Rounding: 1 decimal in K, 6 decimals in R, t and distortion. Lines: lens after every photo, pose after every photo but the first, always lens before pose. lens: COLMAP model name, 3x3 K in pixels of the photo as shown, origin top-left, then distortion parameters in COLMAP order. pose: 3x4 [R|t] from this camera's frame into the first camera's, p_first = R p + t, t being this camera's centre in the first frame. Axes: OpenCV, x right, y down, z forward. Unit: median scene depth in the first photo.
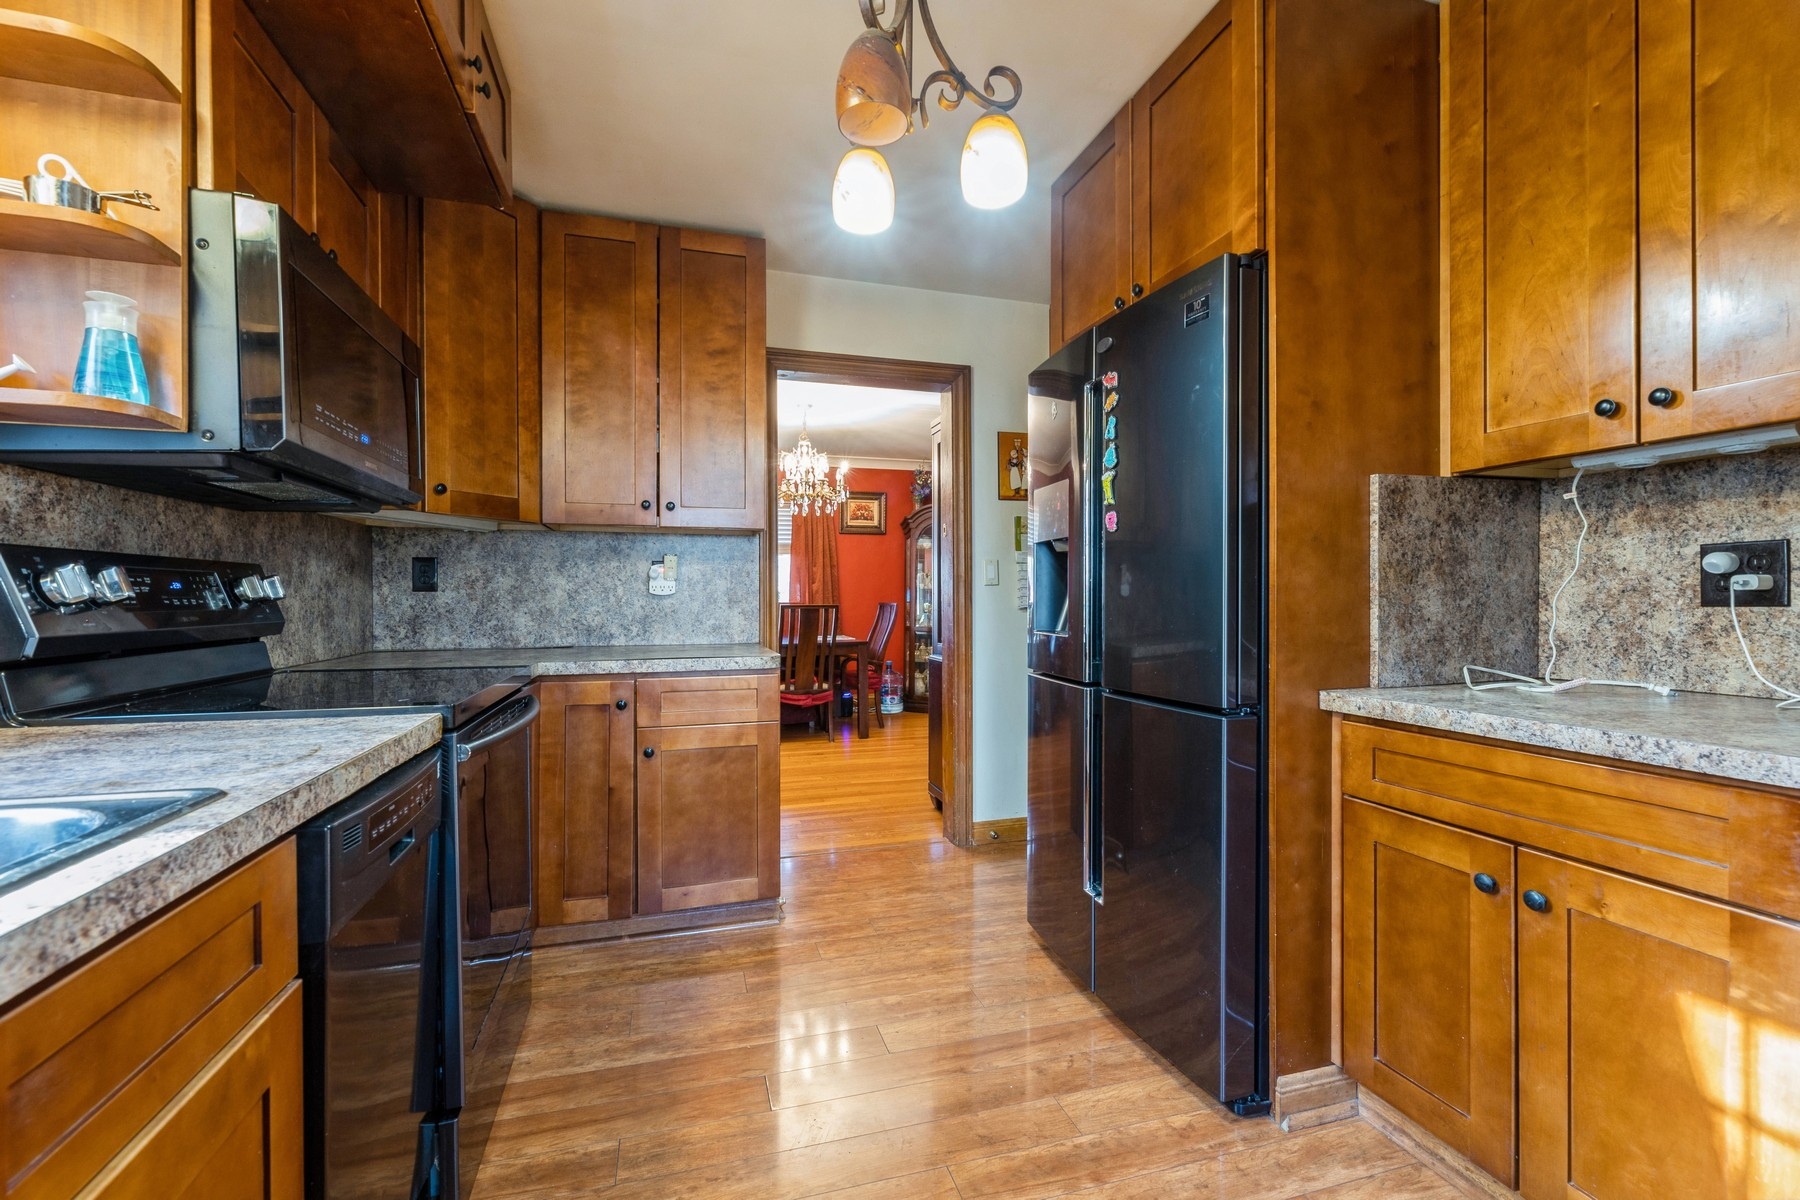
lens RADIAL K [[748.5, 0, 889.9], [0, 748.5, 599.8], [0, 0, 1]] dist [0.001971, -0.003018]
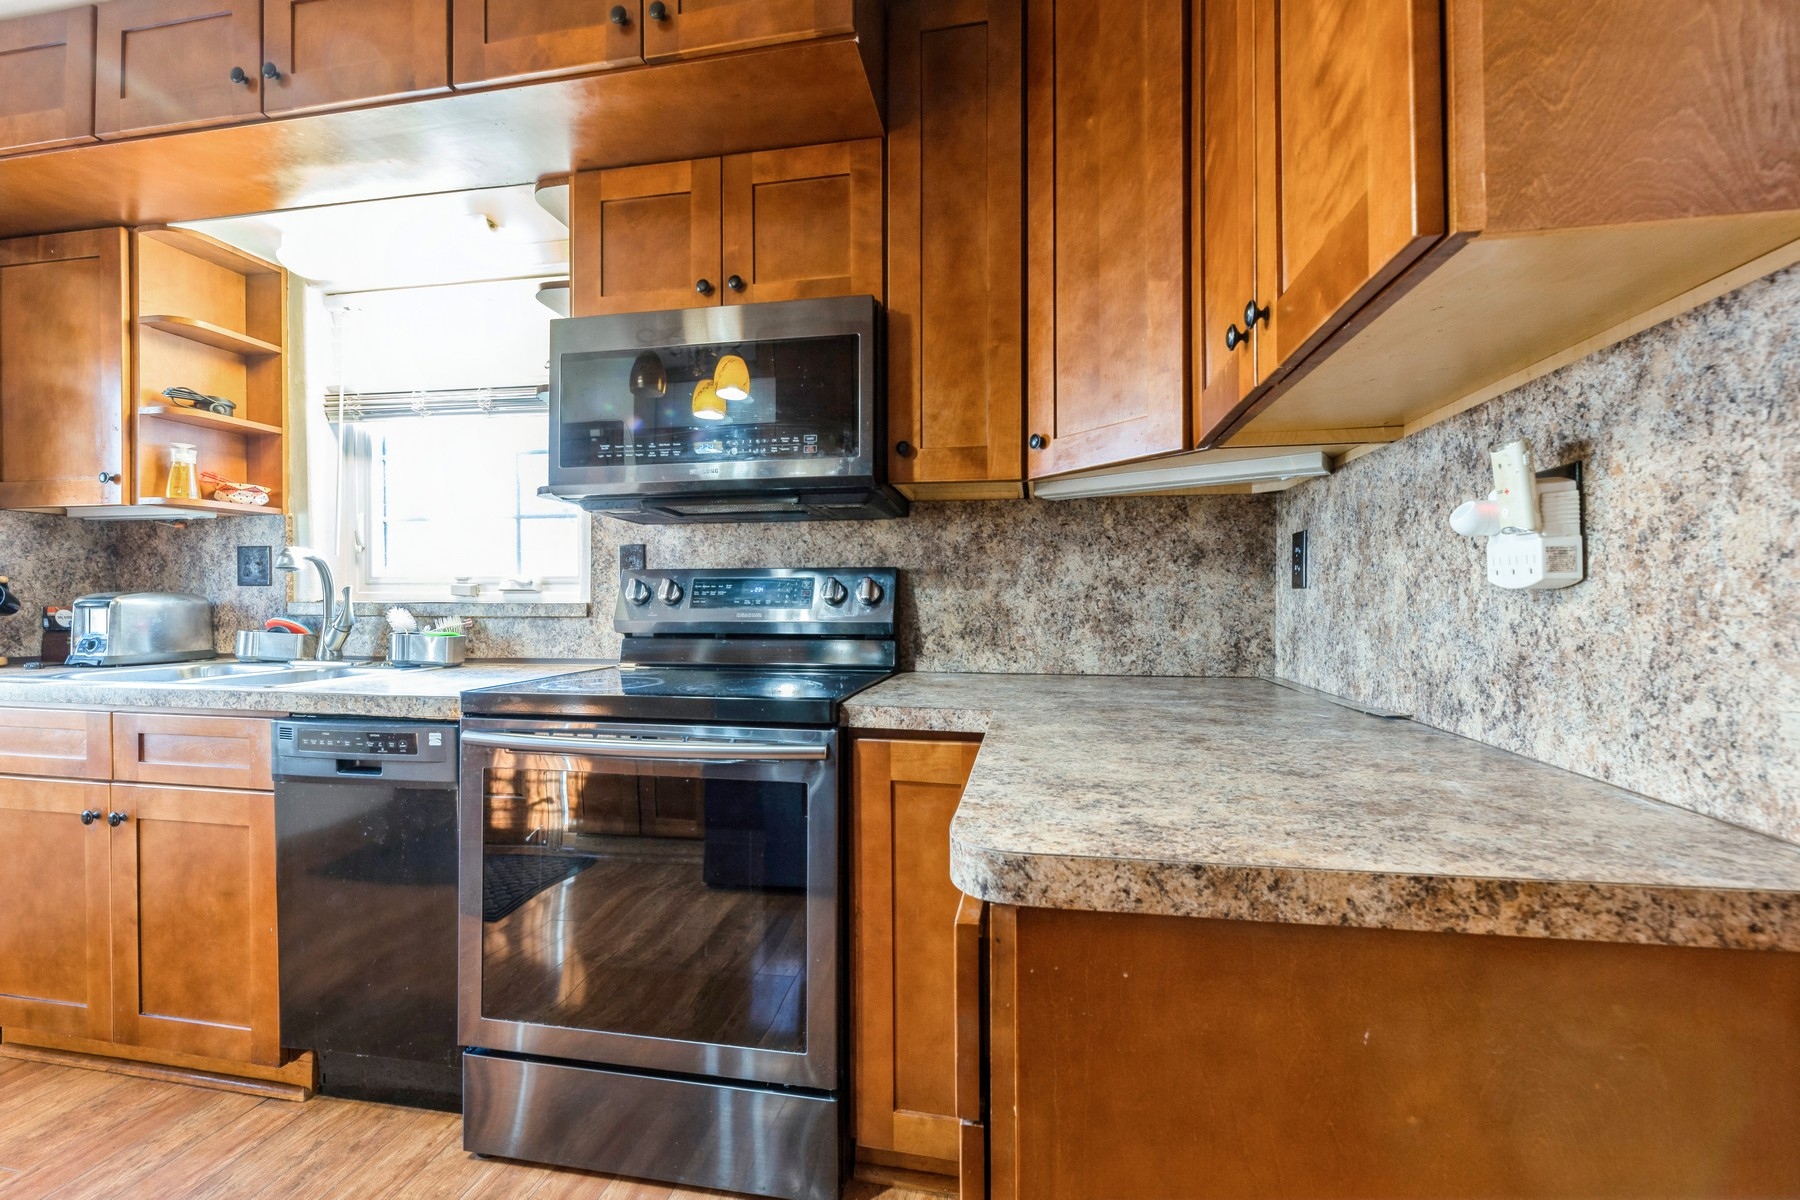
lens RADIAL K [[772.9, 0, 875.4], [0, 772.9, 603.8], [0, 0, 1]] dist [0.000479, -0.000130]
pose [[-0.473799, 0.006719, -0.880608, 0.087522], [-0.001051, 0.999966, 0.008195, -0.003180], [0.880633, 0.004808, -0.473775, 1.115498]]
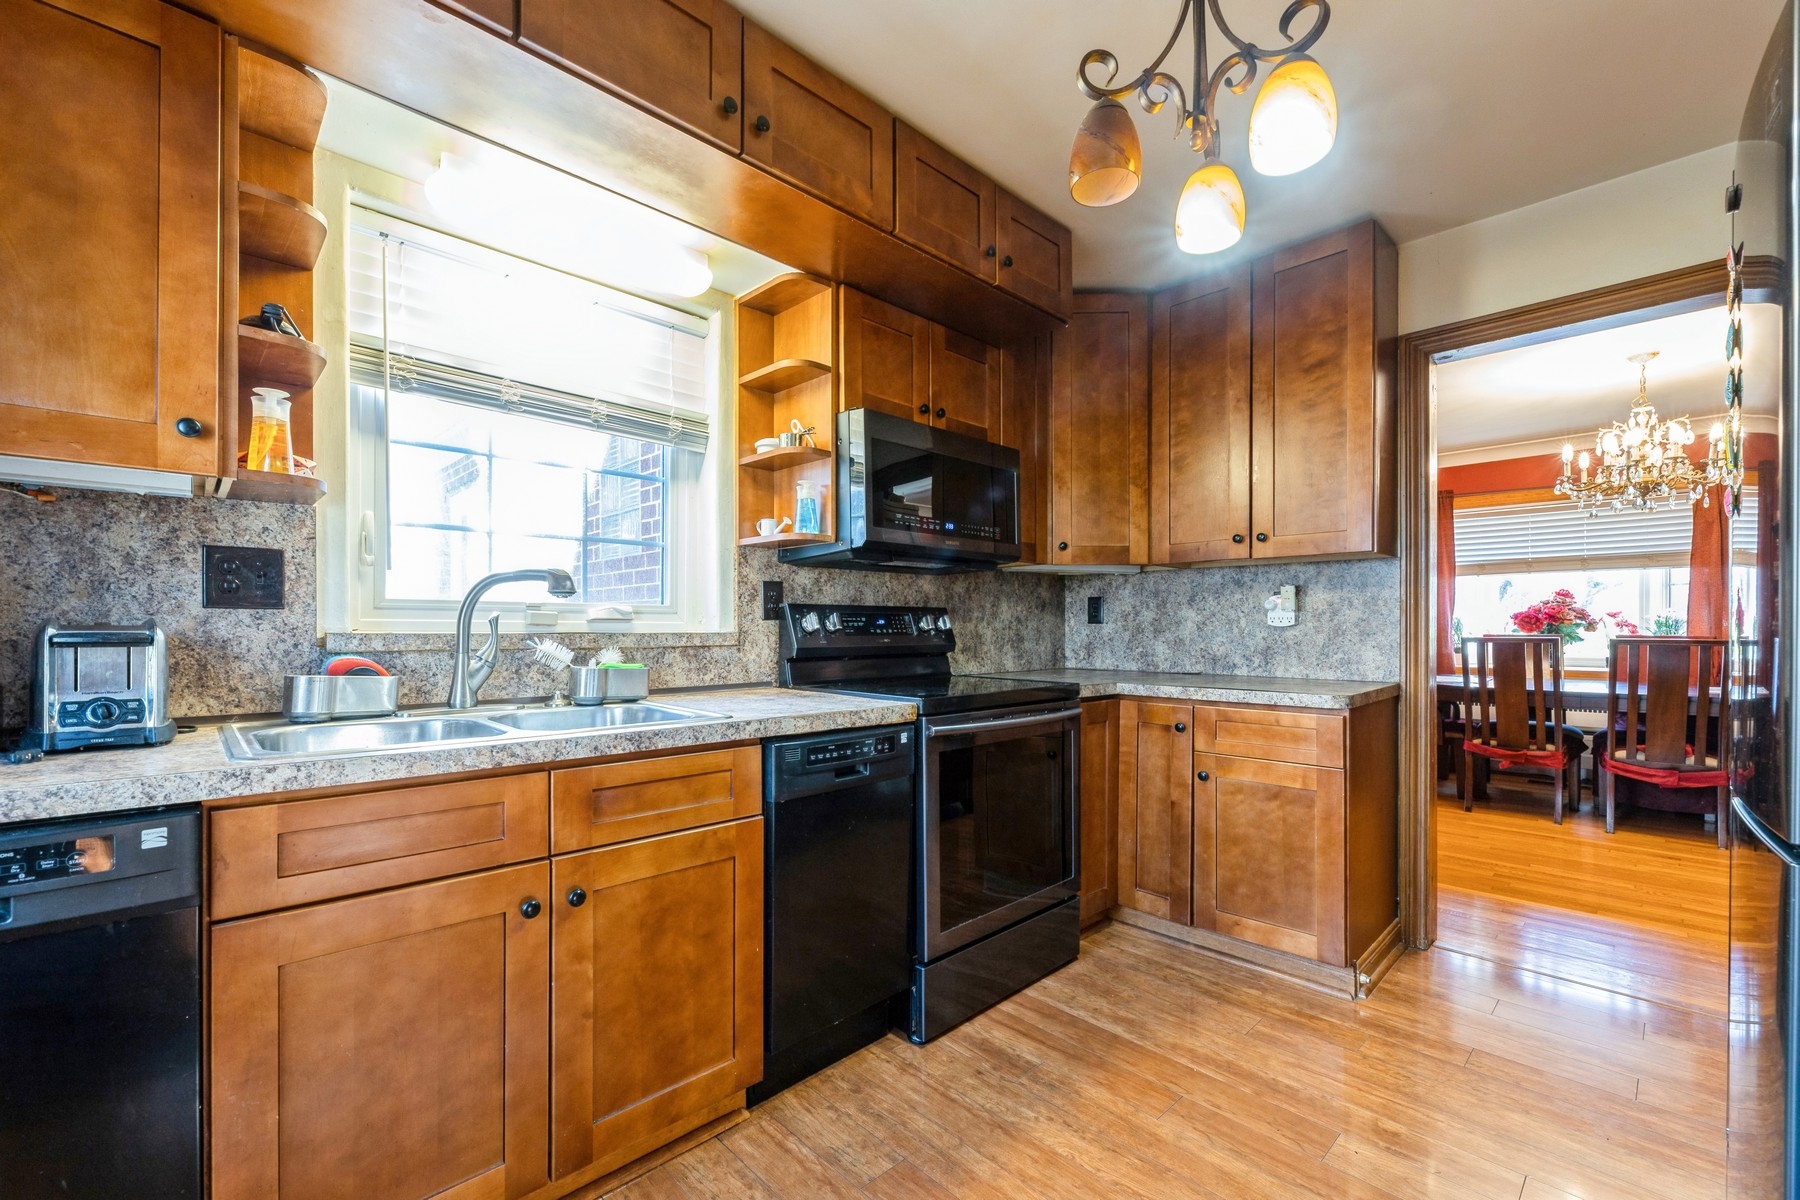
lens RADIAL K [[749.0, 0, 898.9], [0, 749.0, 625.5], [0, 0, 1]] dist [-0.009826, -0.000214]
pose [[0.458224, -0.000686, -0.888836, 0.404054], [-0.003828, 0.999989, -0.002745, -0.003599], [0.888828, 0.004661, 0.458216, 0.131095]]
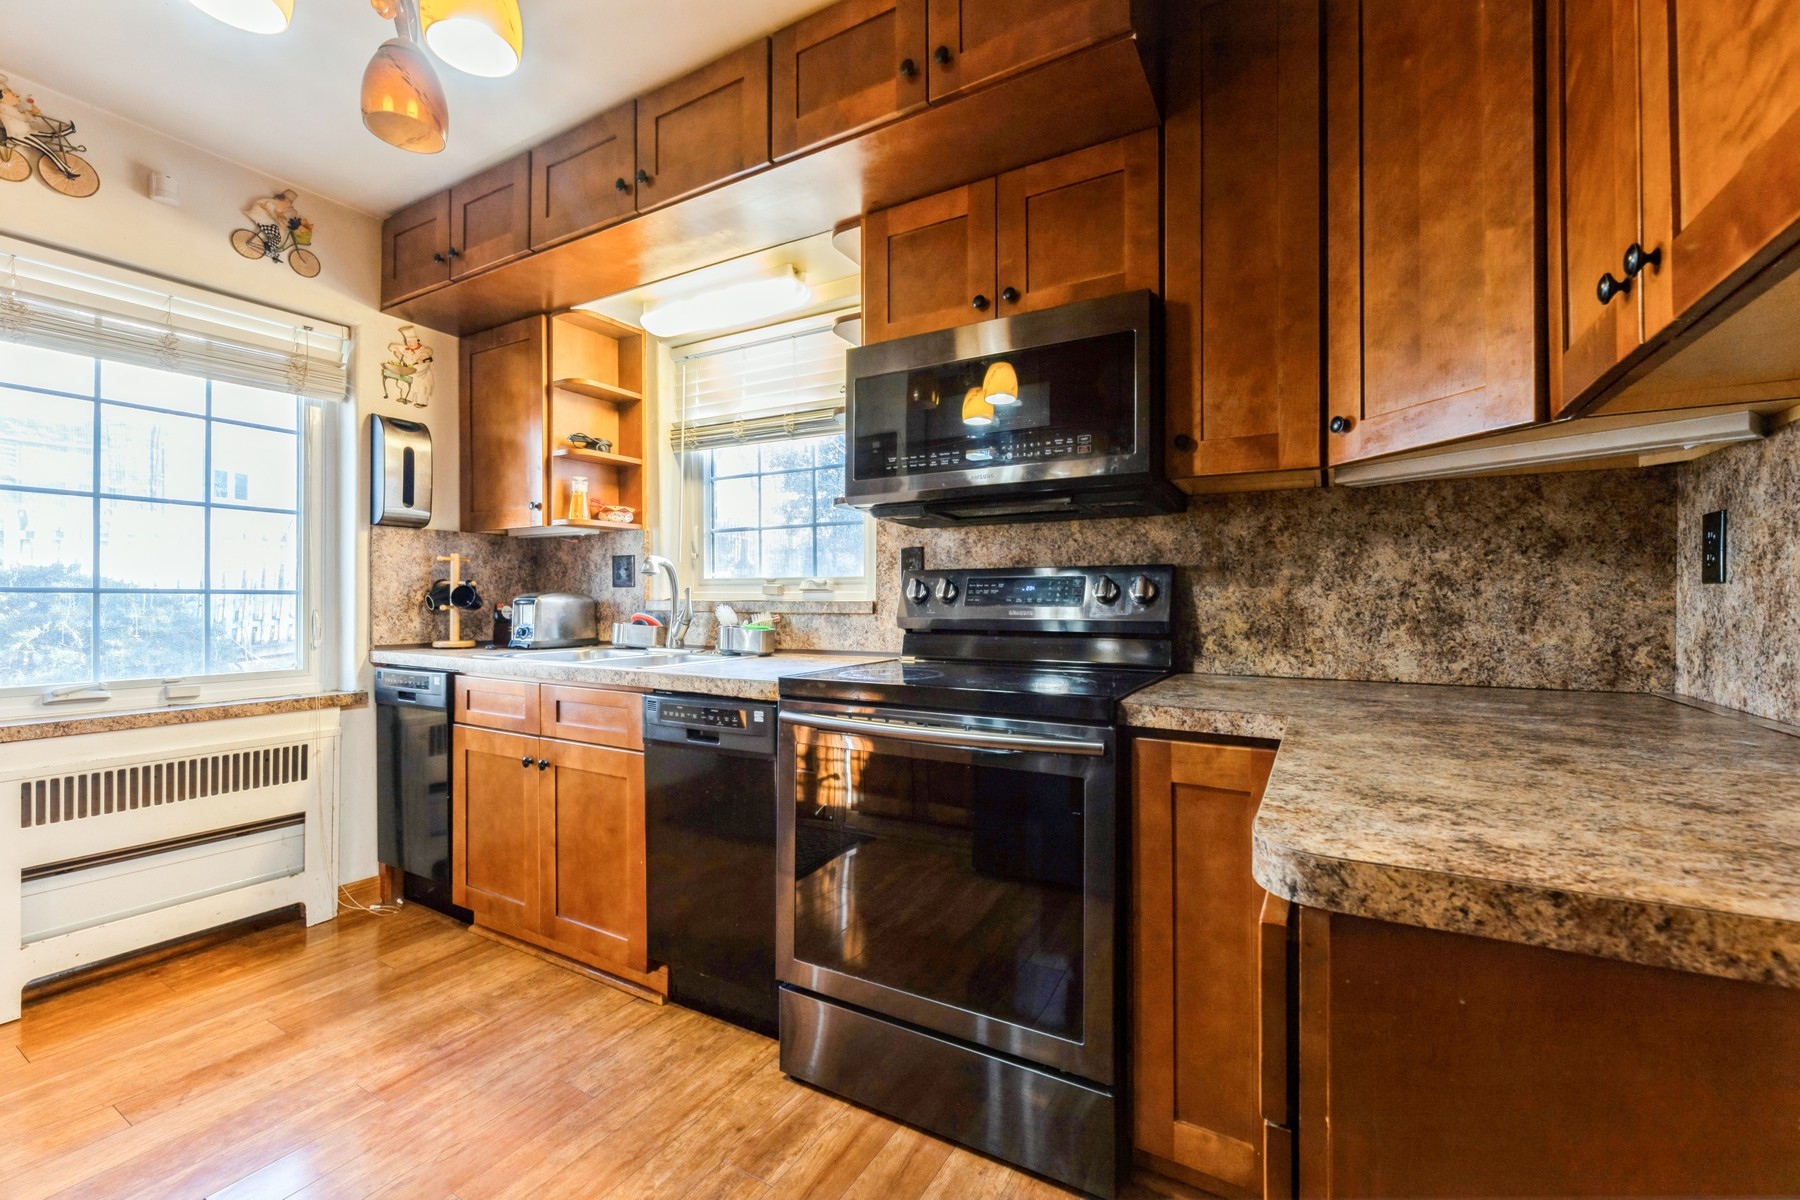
lens RADIAL K [[748.5, 0, 889.9], [0, 748.5, 599.8], [0, 0, 1]] dist [0.001971, -0.003018]
pose [[-0.735594, 0.004110, -0.677410, 0.098049], [0.000622, 0.999985, 0.005391, -0.003447], [0.677422, 0.003544, -0.735586, 1.116479]]
